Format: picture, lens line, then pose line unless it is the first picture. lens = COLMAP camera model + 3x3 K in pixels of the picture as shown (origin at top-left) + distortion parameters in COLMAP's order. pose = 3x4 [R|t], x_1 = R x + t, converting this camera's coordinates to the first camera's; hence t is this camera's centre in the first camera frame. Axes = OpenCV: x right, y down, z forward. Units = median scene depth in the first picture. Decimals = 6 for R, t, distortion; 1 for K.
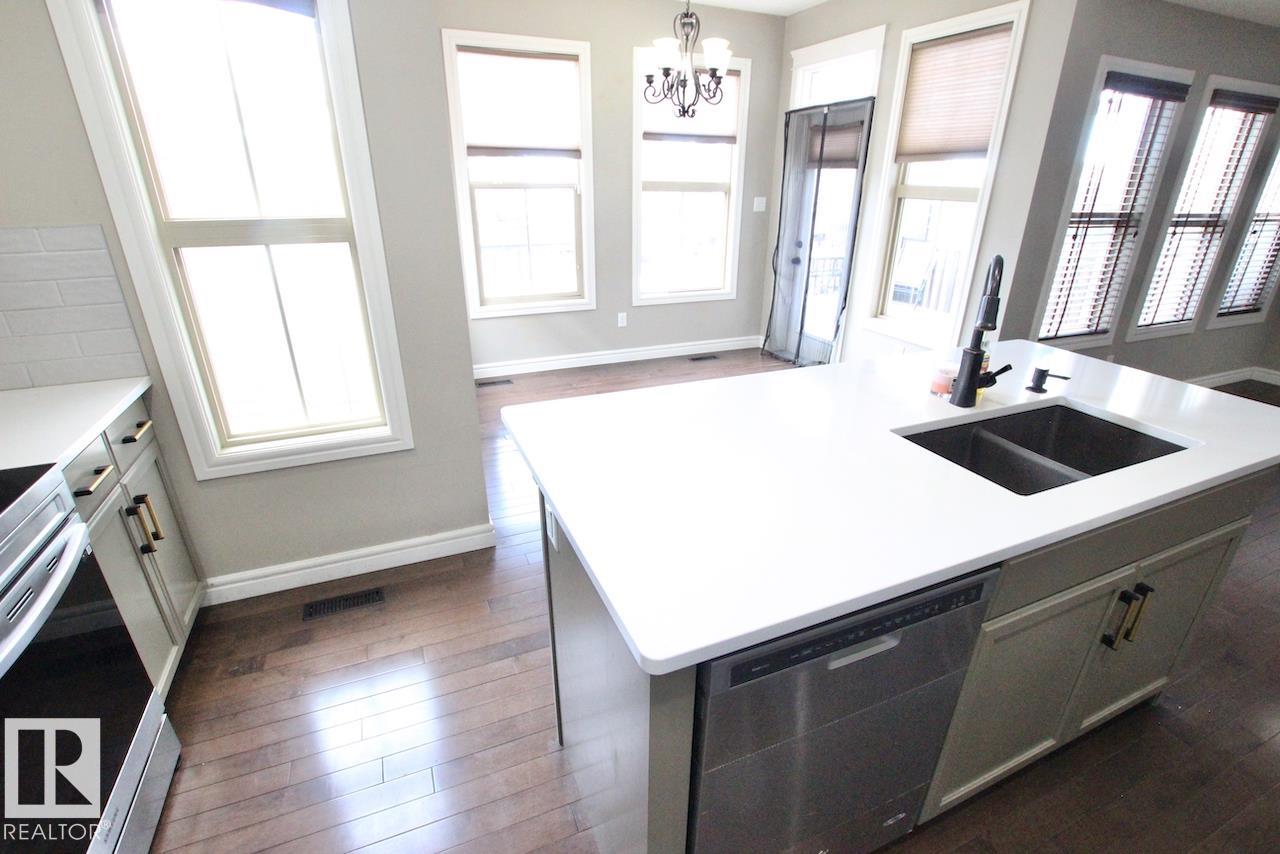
lens RADIAL K [[591.0, 0, 639.4], [0, 591.0, 430.6], [0, 0, 1]] dist [-0.033832, 0.003021]
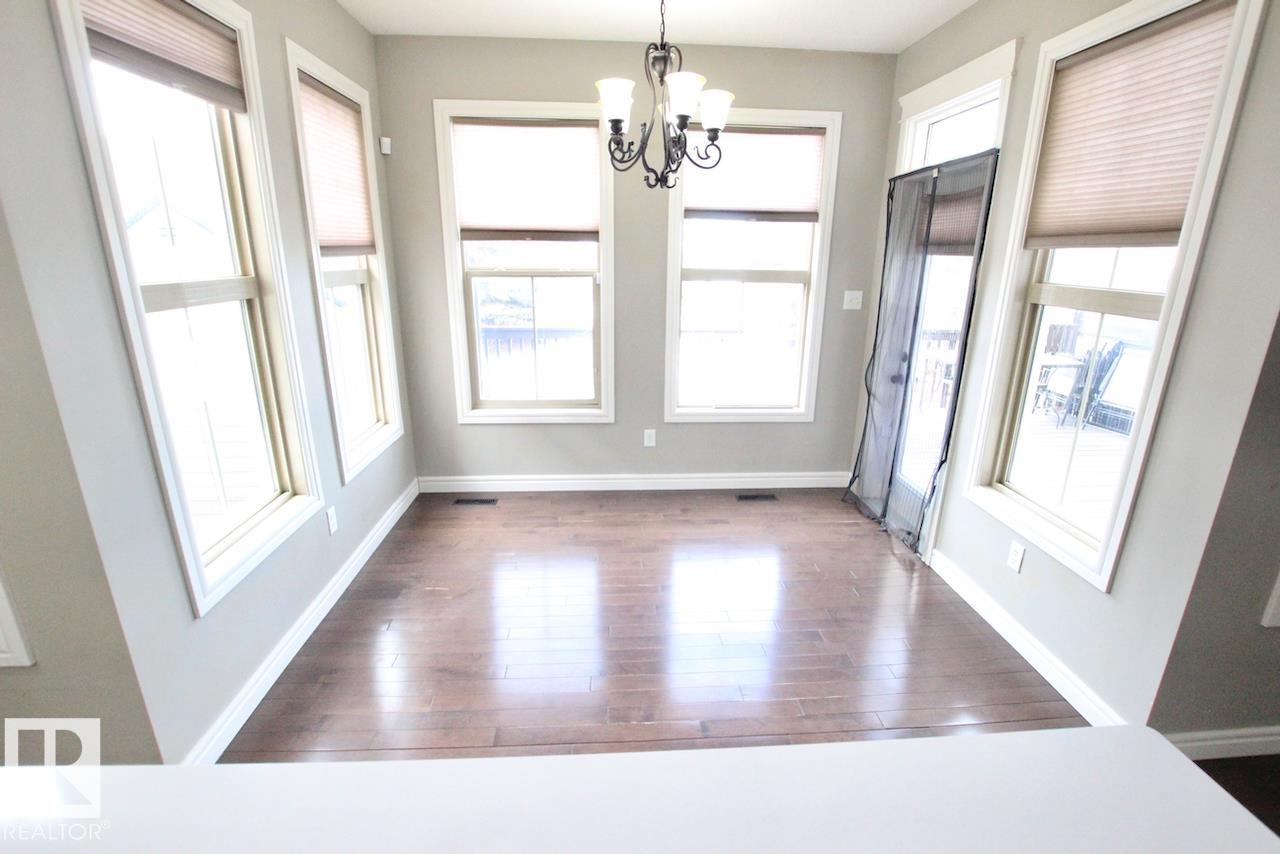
lens RADIAL K [[591.0, 0, 641.0], [0, 591.0, 430.4], [0, 0, 1]] dist [-0.033832, 0.003021]
pose [[0.942964, 0.098621, -0.317950, 0.234410], [-0.134065, 0.986735, -0.091541, -0.138251], [0.304704, 0.128946, 0.943678, 0.279740]]
